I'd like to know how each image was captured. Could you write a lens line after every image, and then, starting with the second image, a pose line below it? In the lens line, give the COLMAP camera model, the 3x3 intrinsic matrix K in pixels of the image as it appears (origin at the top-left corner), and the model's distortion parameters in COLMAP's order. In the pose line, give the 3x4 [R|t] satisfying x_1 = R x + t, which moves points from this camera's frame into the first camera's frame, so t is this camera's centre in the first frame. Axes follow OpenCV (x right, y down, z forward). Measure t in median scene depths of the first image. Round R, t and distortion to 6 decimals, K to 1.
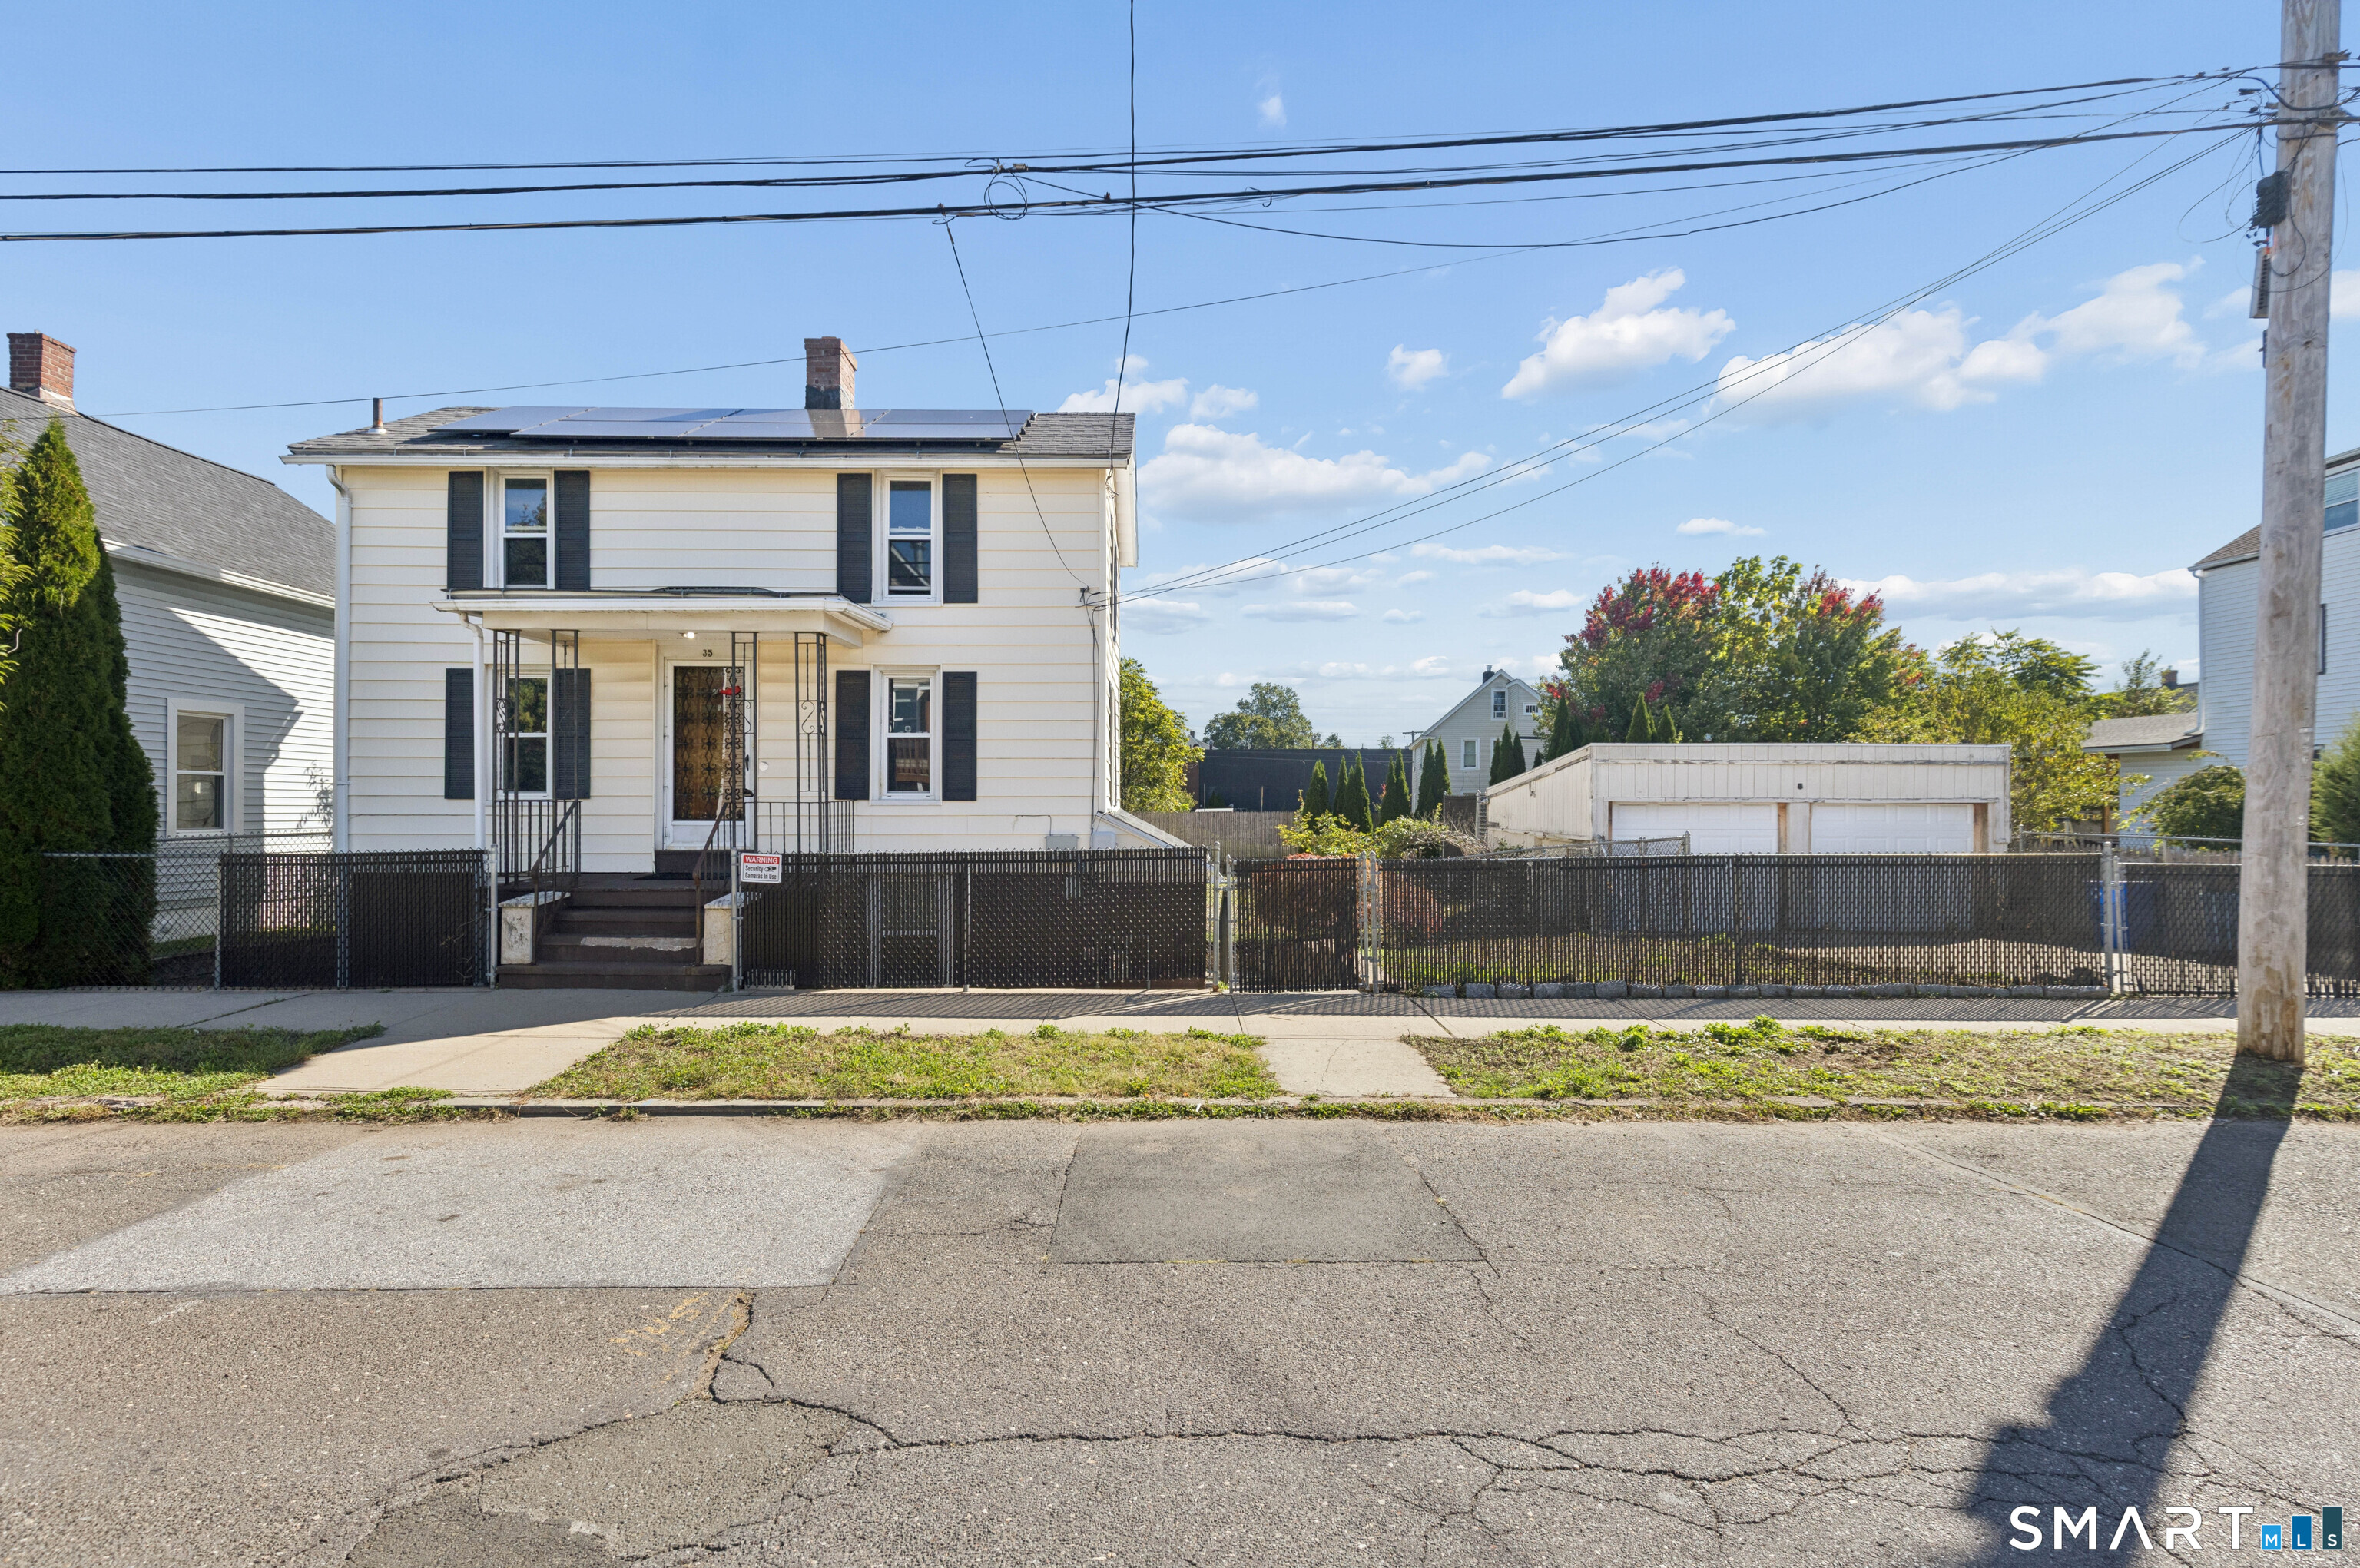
lens RADIAL K [[1076.9, 0, 1166.7], [0, 1076.9, 795.0], [0, 0, 1]] dist [0.002670, -0.000951]
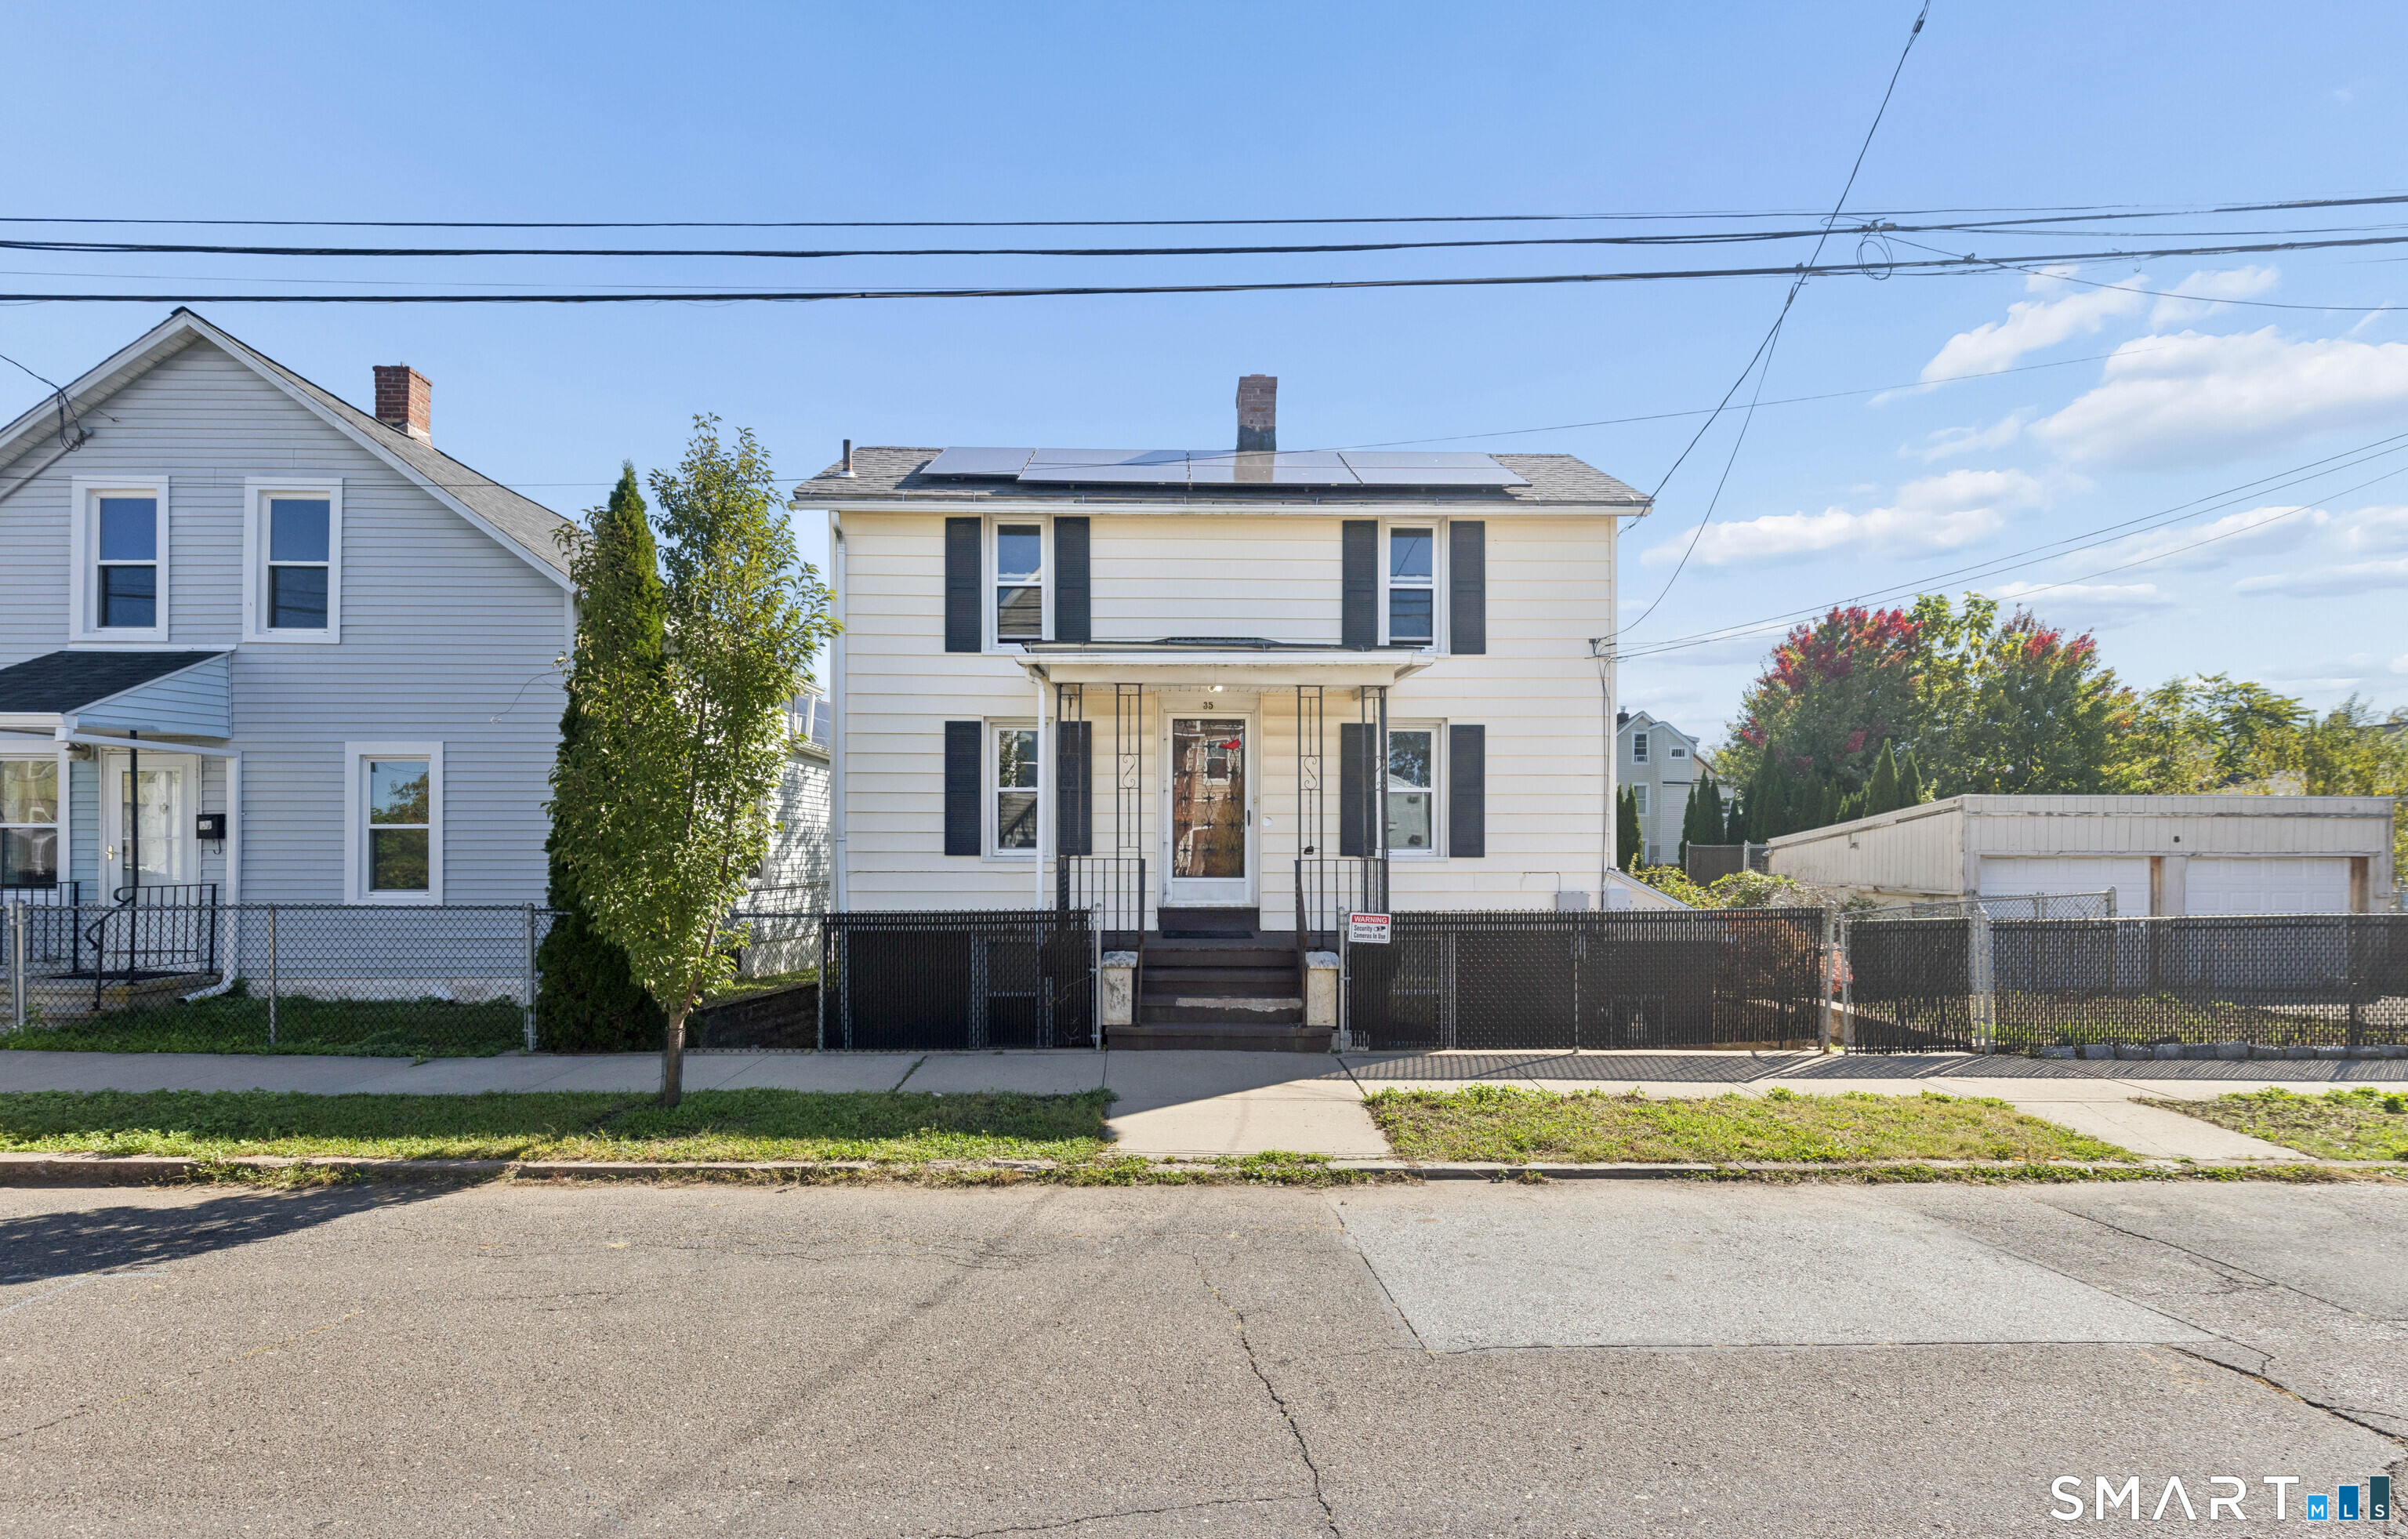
lens RADIAL K [[1140.4, 0, 1191.0], [0, 1140.4, 856.0], [0, 0, 1]] dist [0.001472, -0.000932]
pose [[0.999970, 0.000771, 0.007679, -0.450037], [-0.000881, 0.999897, 0.014326, -0.010291], [-0.007667, -0.014332, 0.999868, -0.032104]]
